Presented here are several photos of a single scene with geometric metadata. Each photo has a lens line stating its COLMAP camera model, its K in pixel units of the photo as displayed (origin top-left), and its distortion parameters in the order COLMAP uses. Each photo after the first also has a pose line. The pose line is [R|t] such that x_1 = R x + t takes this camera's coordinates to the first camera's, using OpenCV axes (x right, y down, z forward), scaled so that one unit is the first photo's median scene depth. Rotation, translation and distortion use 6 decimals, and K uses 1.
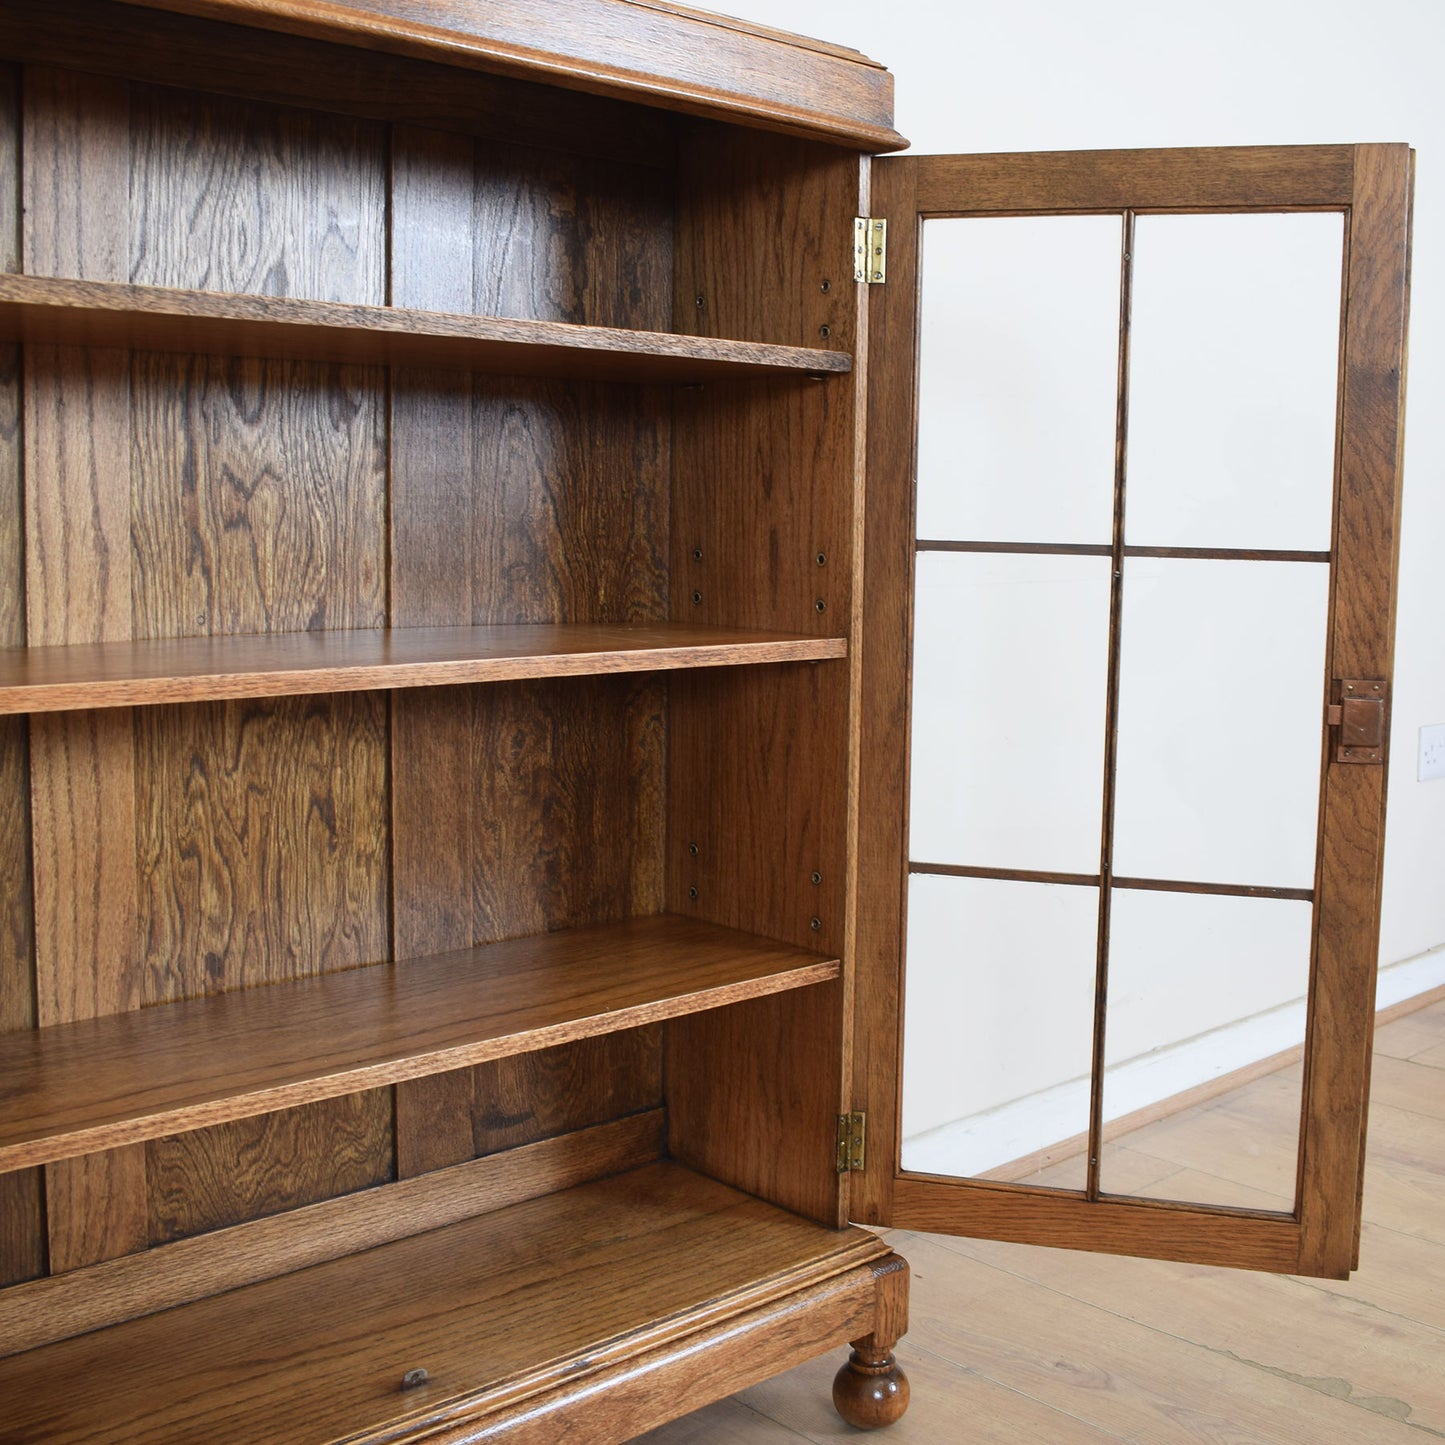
lens RADIAL K [[1781.5, 0, 755.5], [0, 1781.5, 671.1], [0, 0, 1]] dist [-0.086392, -0.002827]
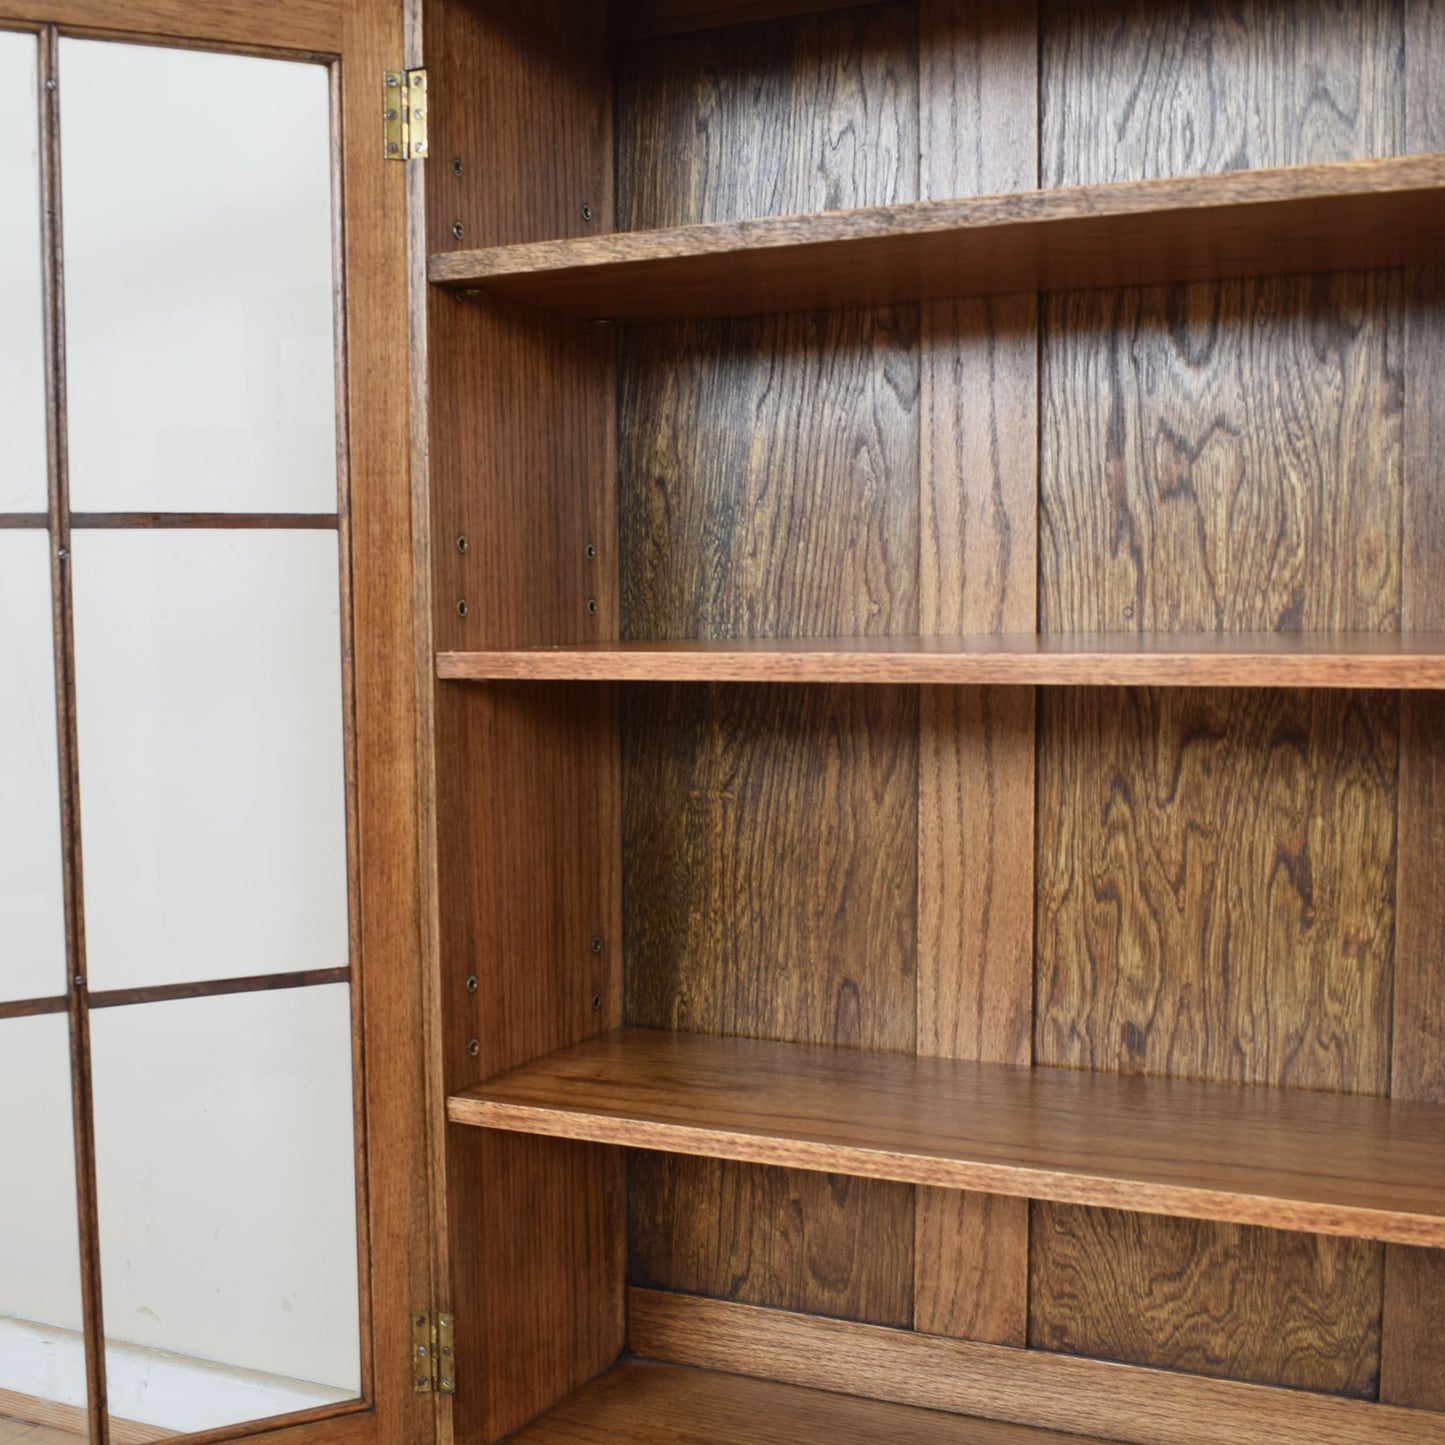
lens RADIAL K [[2052.4, 0, 627.2], [0, 2052.4, 769.6], [0, 0, 1]] dist [-0.087532, -0.009979]
pose [[0.317532, 0.064785, -0.946032, 0.508198], [-0.068690, 0.996614, 0.045193, 0.016904], [0.945756, 0.050632, 0.320907, 0.478304]]
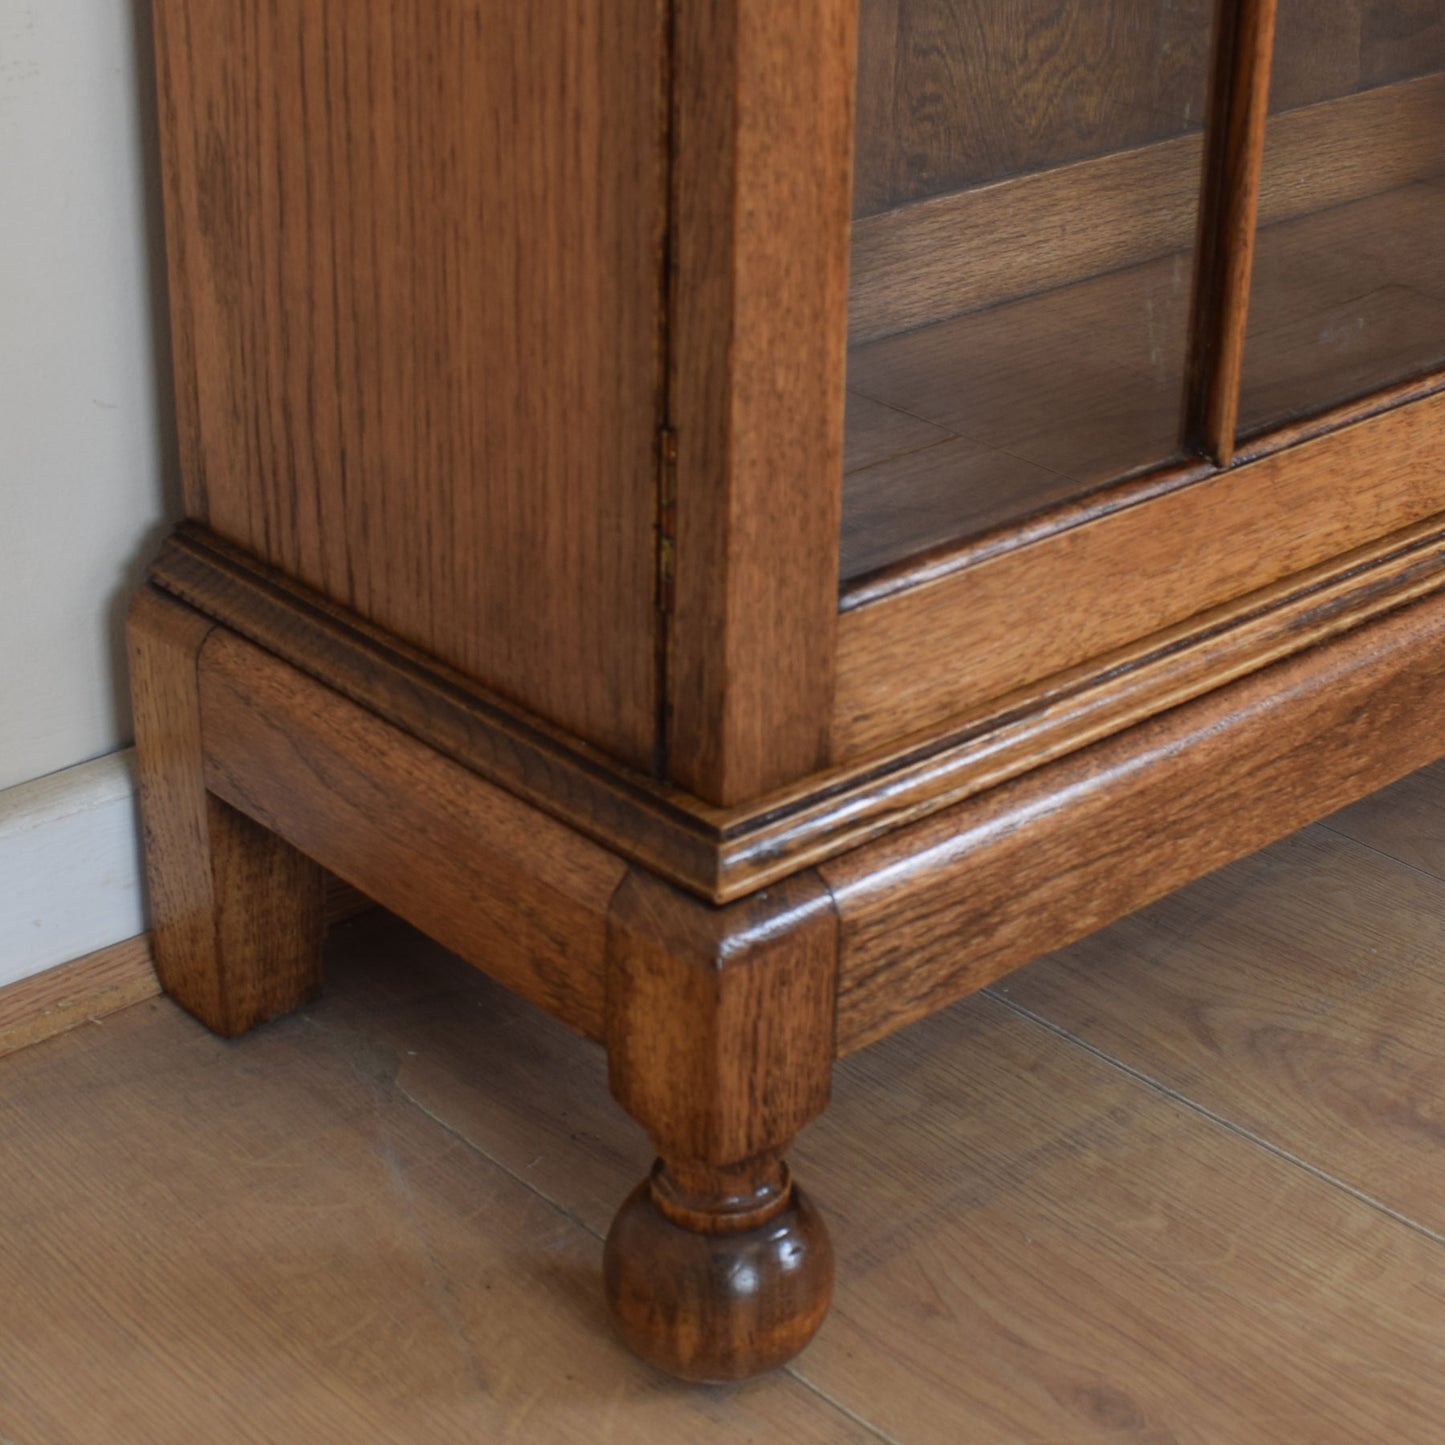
lens RADIAL K [[2903.9, 0, 722.6], [0, 2903.9, 566.2], [0, 0, 1]] dist [-0.040551, -0.110290]
pose [[0.999690, 0.017381, -0.017806, -0.375832], [-0.010834, 0.948238, 0.317375, 0.161111], [0.022400, -0.317084, 0.948133, 0.165890]]
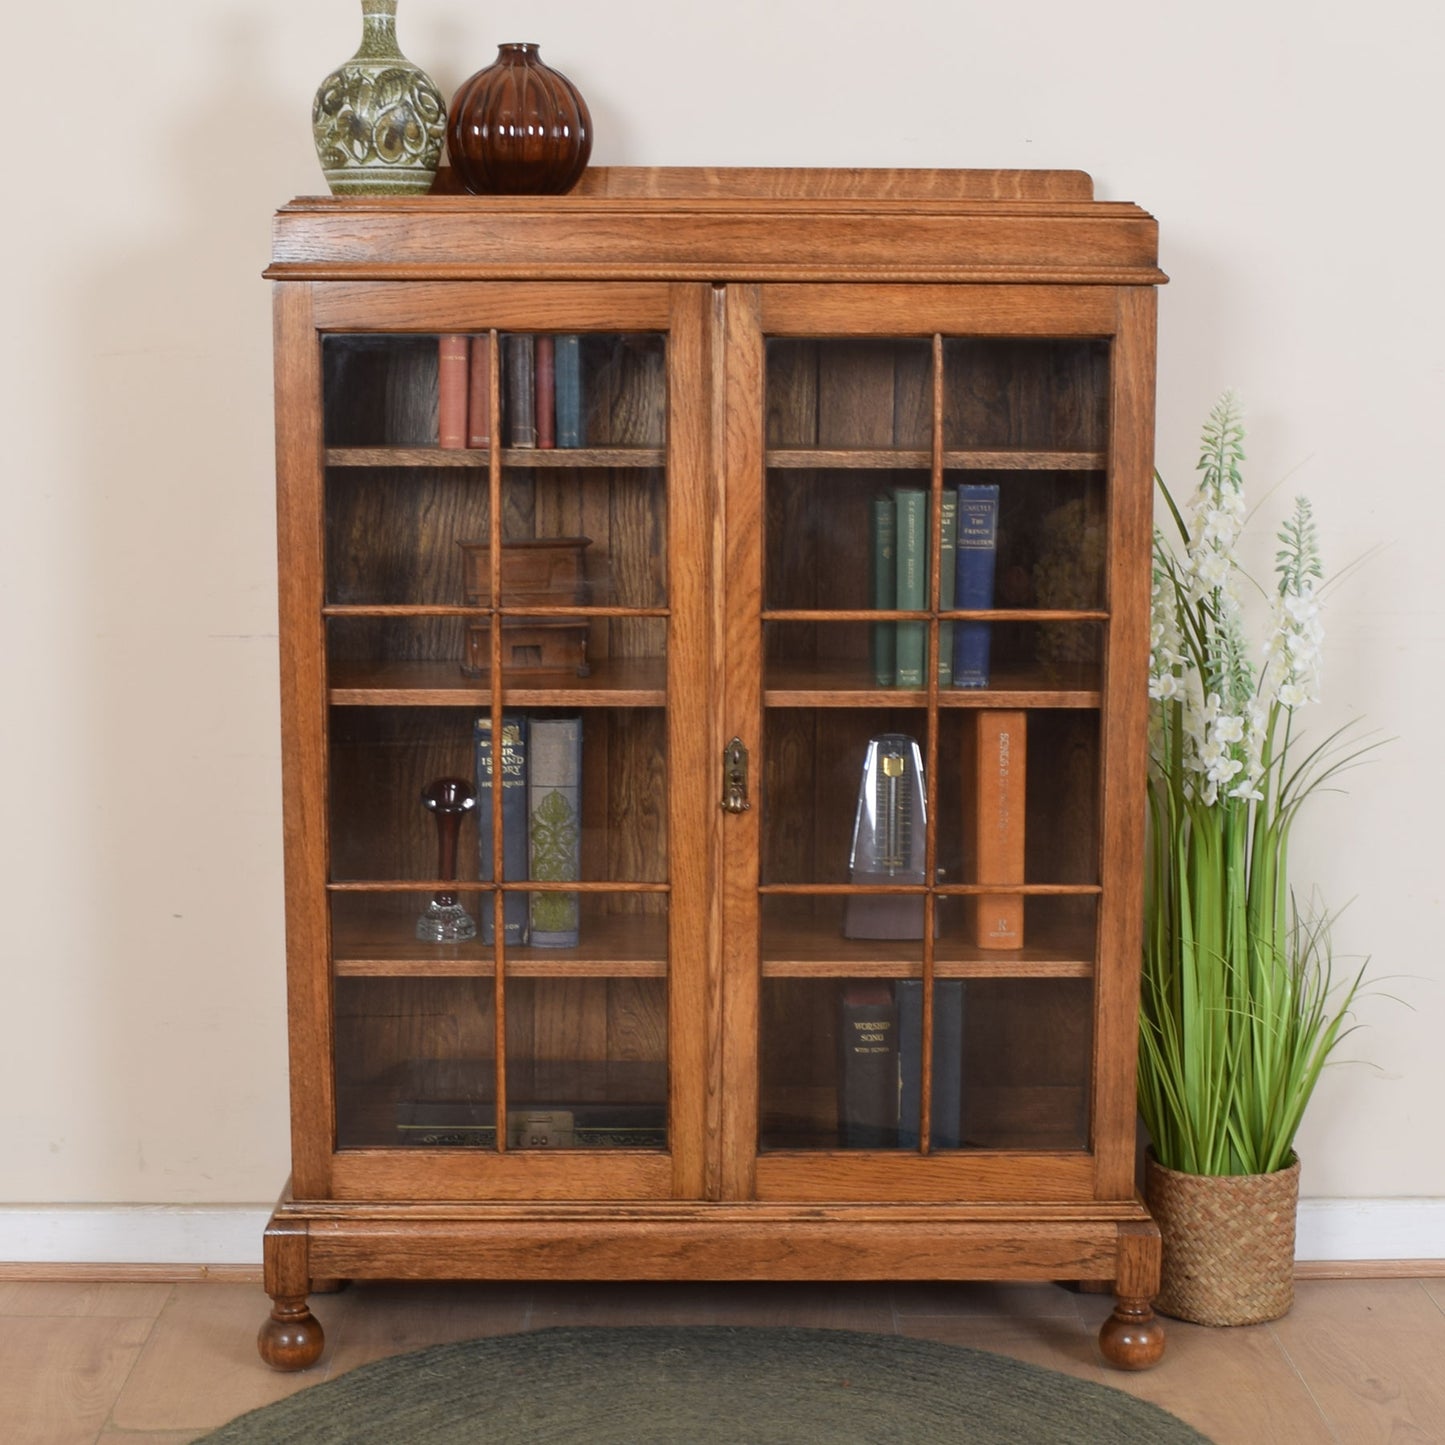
lens RADIAL K [[3020.7, 0, 722.5], [0, 3020.7, 722.5], [0, 0, 1]] dist [-0.067141, -0.064601]
pose [[0.741434, 0.082630, -0.665918, 1.318462], [-0.056750, 0.996555, 0.060471, -0.115422], [0.668621, -0.007045, 0.743570, -0.749886]]
